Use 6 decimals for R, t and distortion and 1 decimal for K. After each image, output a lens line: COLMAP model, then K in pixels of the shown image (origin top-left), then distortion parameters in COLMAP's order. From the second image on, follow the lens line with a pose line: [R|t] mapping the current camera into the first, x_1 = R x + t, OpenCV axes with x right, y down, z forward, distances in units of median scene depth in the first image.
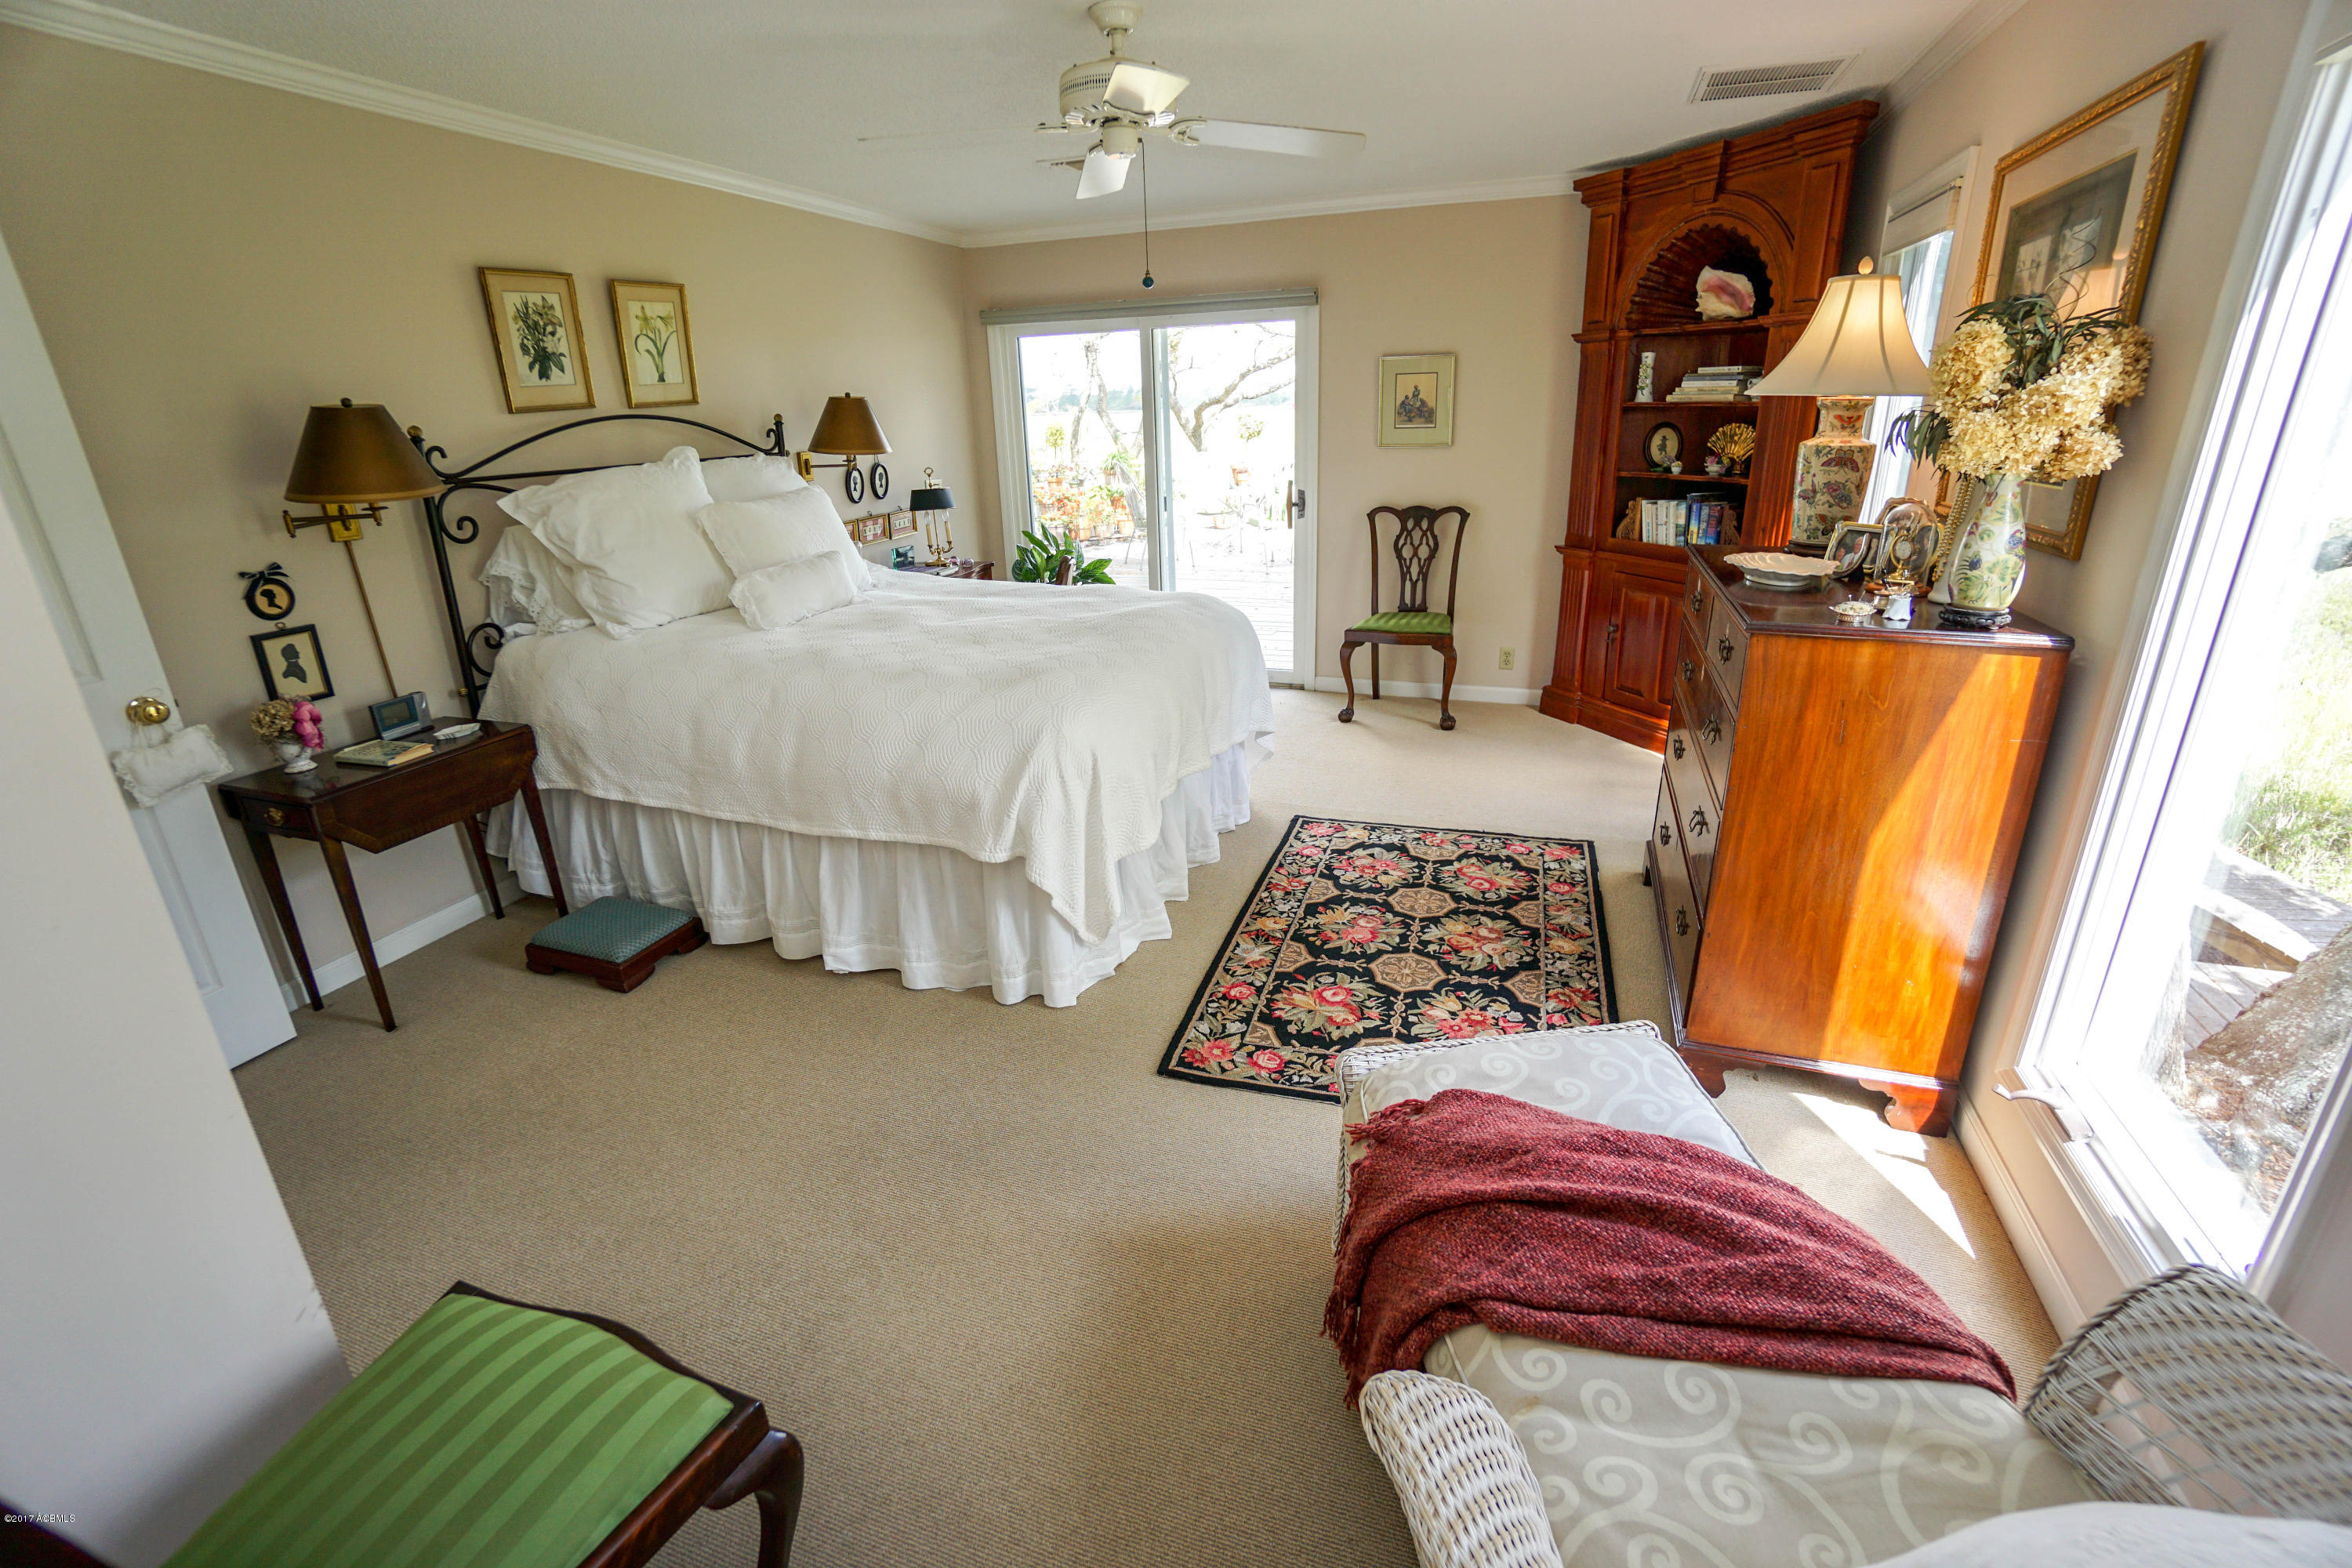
lens RADIAL K [[1037.5, 0, 1170.8], [0, 1037.5, 776.8], [0, 0, 1]] dist [-0.068130, 0.024481]
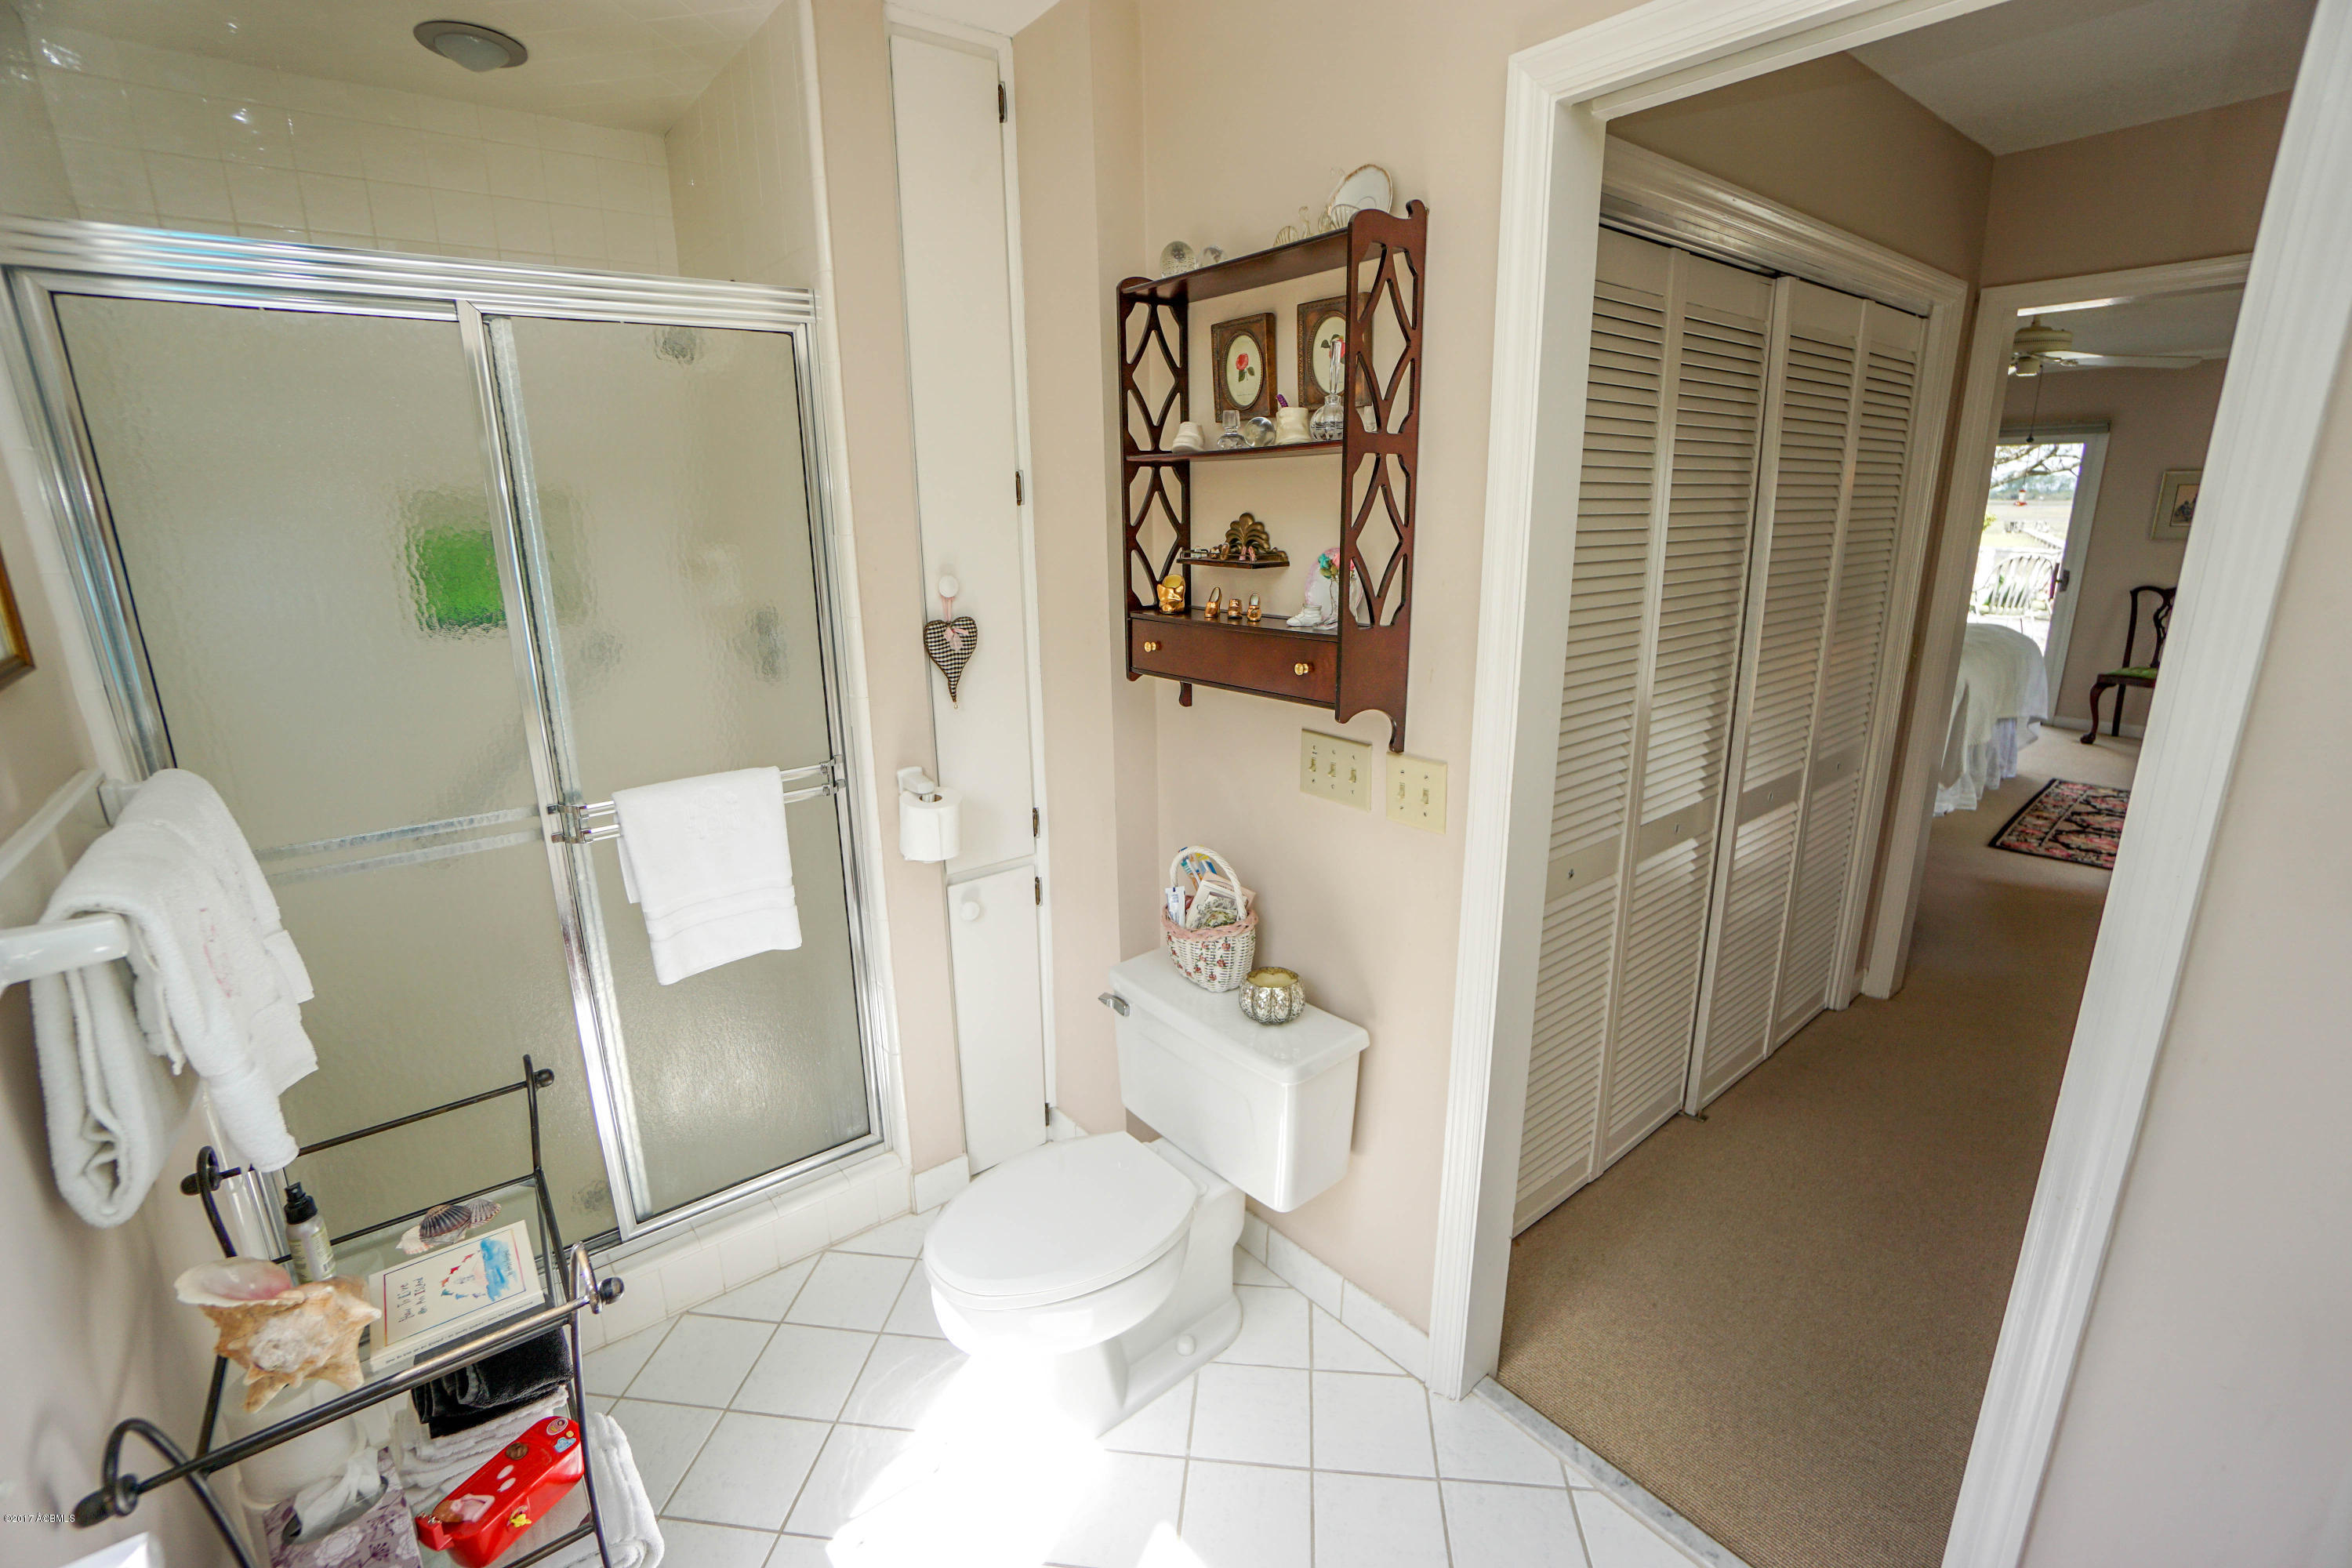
lens RADIAL K [[1037.5, 0, 1170.8], [0, 1037.5, 776.8], [0, 0, 1]] dist [-0.068130, 0.024481]
pose [[0.859359, 0.148747, -0.489261, -0.323252], [-0.186903, 0.981928, -0.029757, 0.381650], [0.475993, 0.117016, 0.871629, -1.020537]]
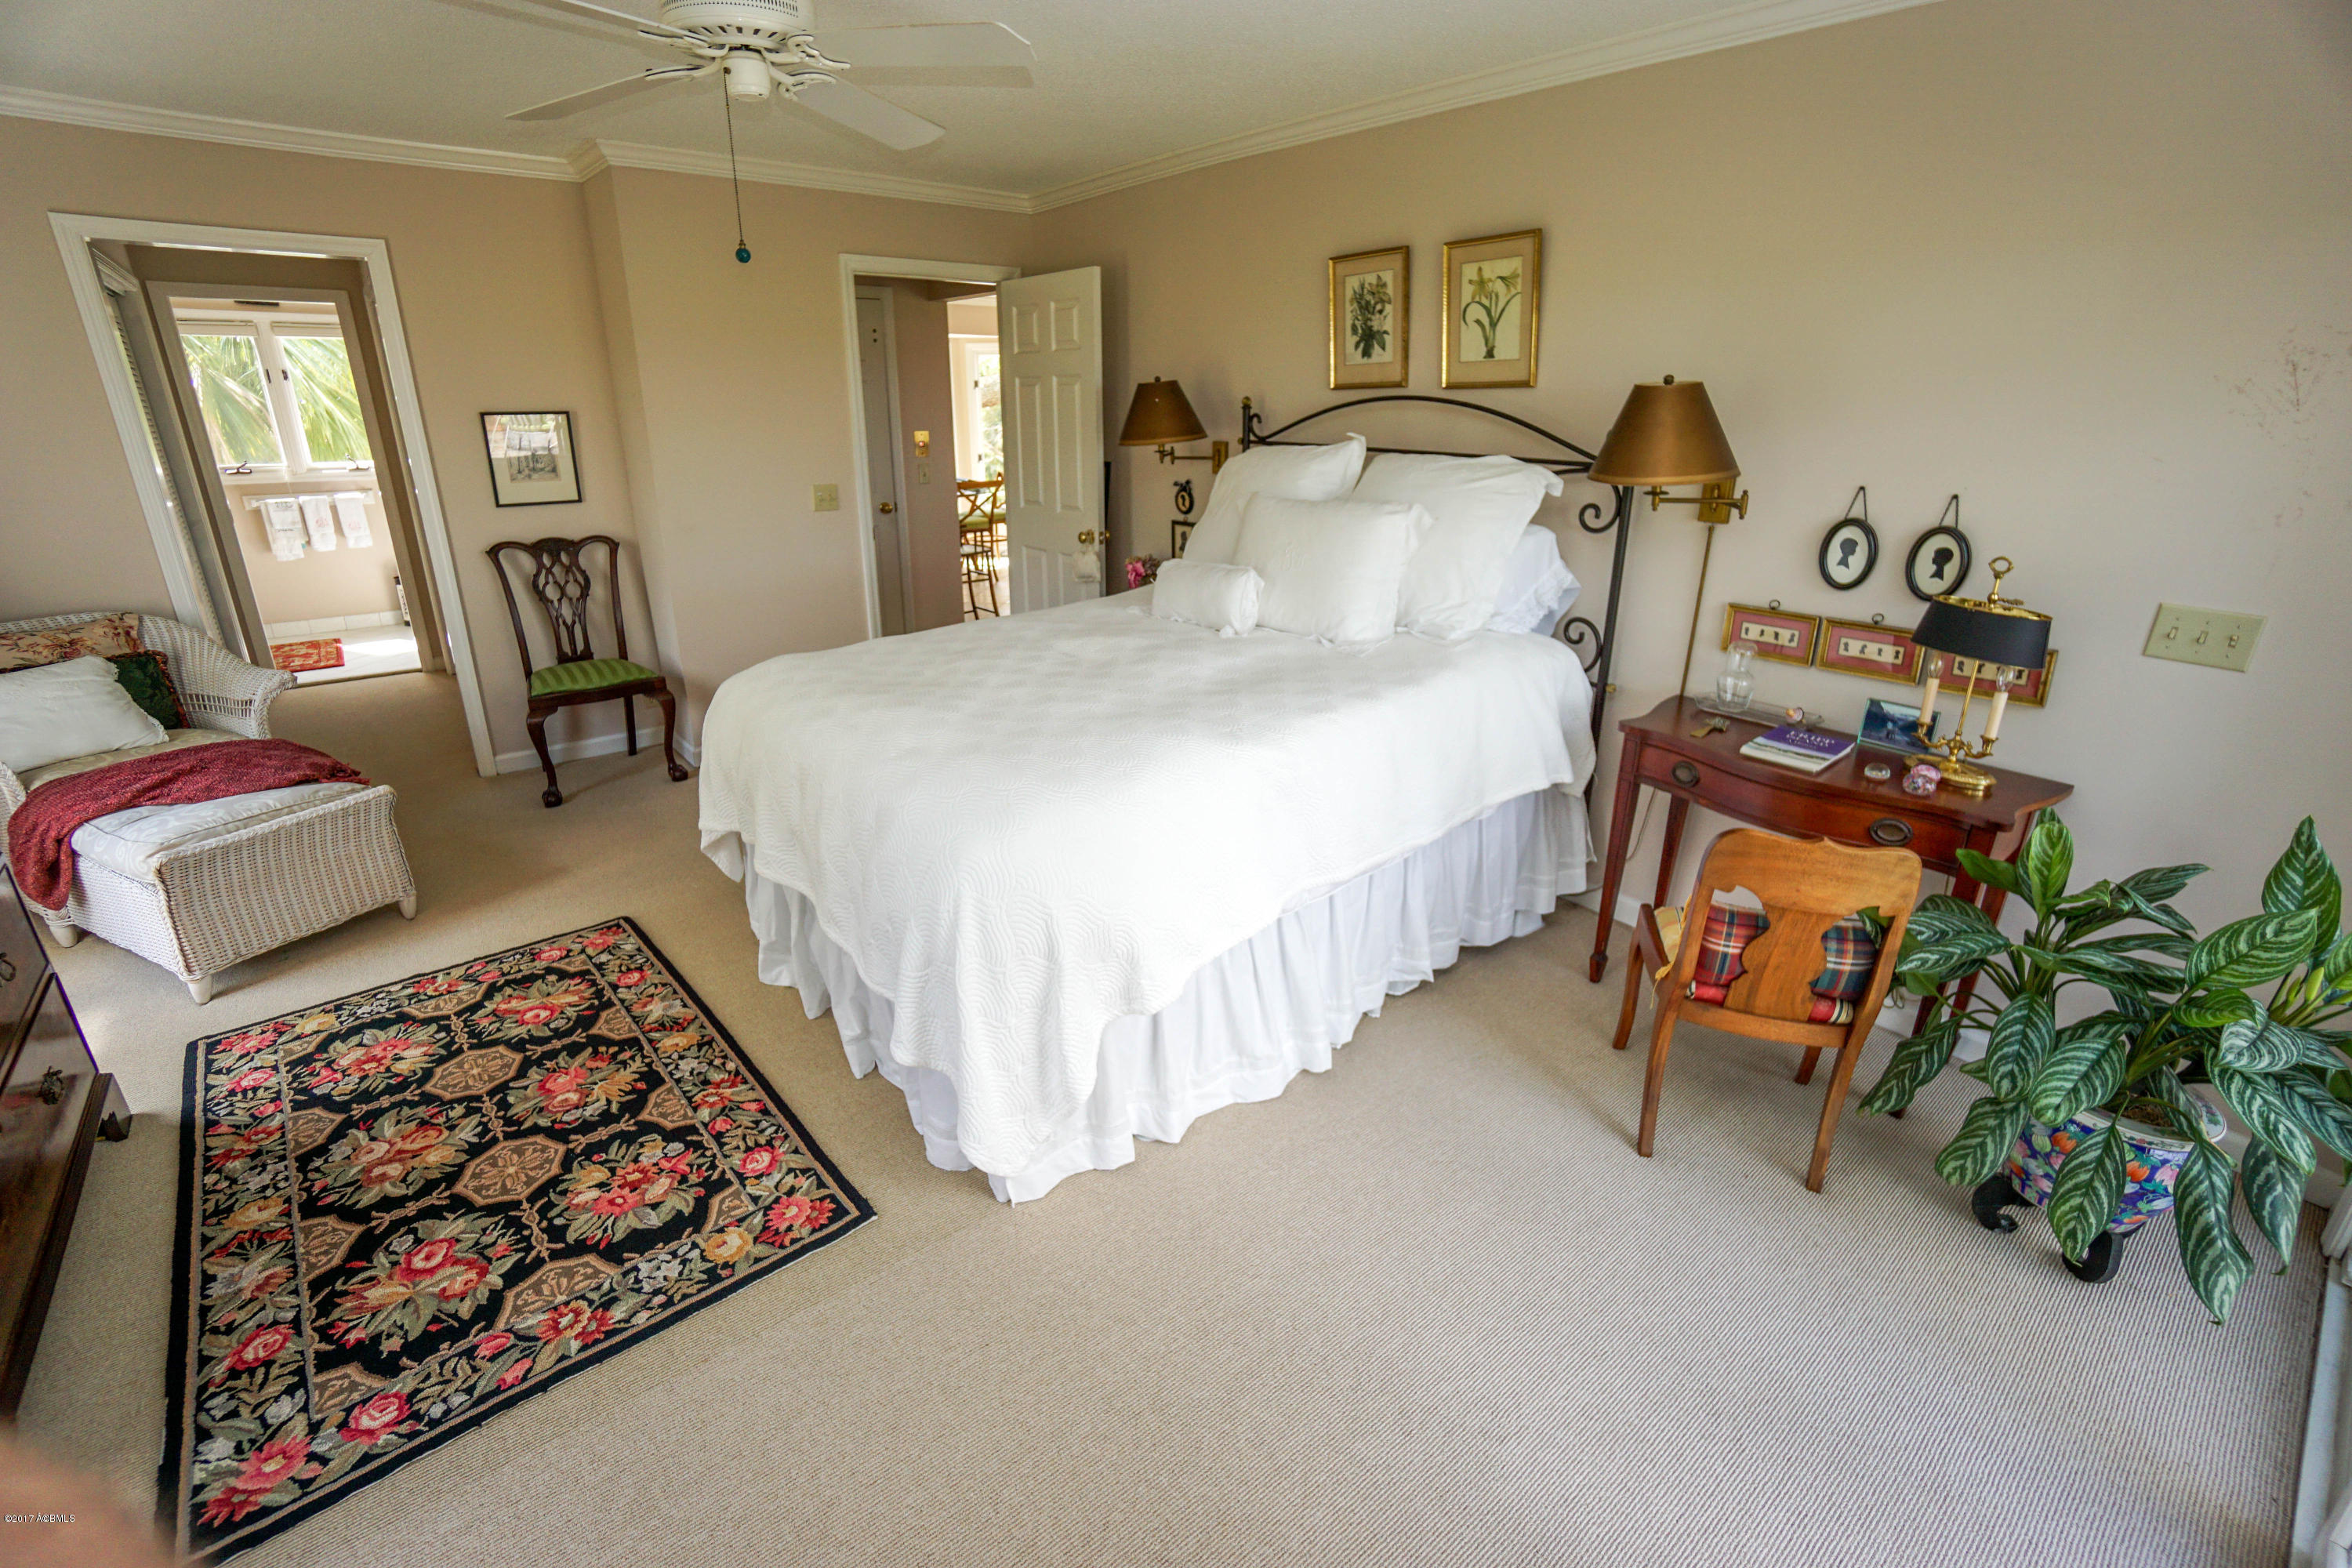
lens RADIAL K [[1037.5, 0, 1170.8], [0, 1037.5, 776.8], [0, 0, 1]] dist [-0.068130, 0.024481]
pose [[-0.506392, 0.318828, -0.801197, 0.472350], [-0.287470, 0.813565, 0.505443, -0.542607], [0.812975, 0.486272, -0.320330, 1.446648]]
